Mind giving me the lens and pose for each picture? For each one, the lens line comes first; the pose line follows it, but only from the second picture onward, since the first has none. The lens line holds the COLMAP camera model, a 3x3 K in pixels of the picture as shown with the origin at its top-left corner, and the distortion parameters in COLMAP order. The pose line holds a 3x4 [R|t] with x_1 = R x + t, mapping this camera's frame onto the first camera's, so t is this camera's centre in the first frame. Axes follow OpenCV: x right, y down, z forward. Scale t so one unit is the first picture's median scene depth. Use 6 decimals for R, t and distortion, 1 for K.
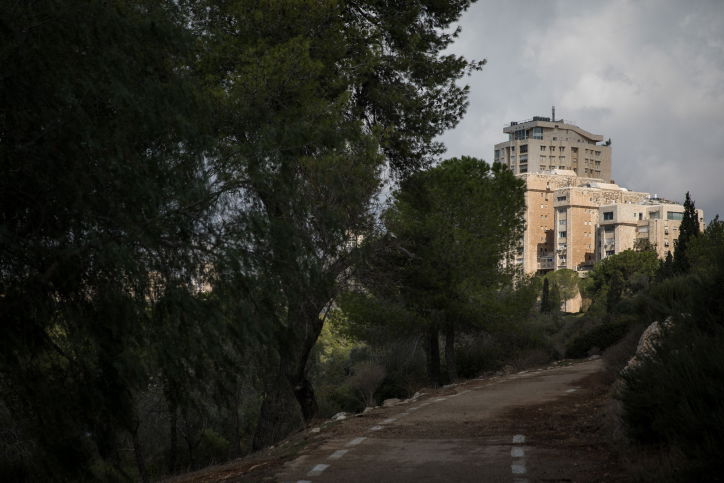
lens RADIAL K [[1465.0, 0, 361.9], [0, 1465.0, 242.0], [0, 0, 1]] dist [0.033107, 0.000000]
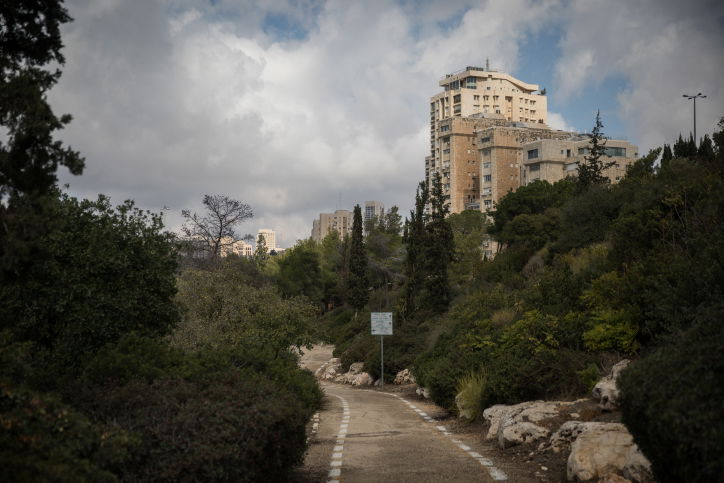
lens RADIAL K [[1043.3, 0, 362.1], [0, 1043.3, 241.4], [0, 0, 1]] dist [-0.006435, 0.000000]
pose [[0.999085, -0.024444, -0.035085, 0.068271], [0.025321, 0.999372, 0.024773, 0.014078], [0.034457, -0.025639, 0.999077, 0.286694]]
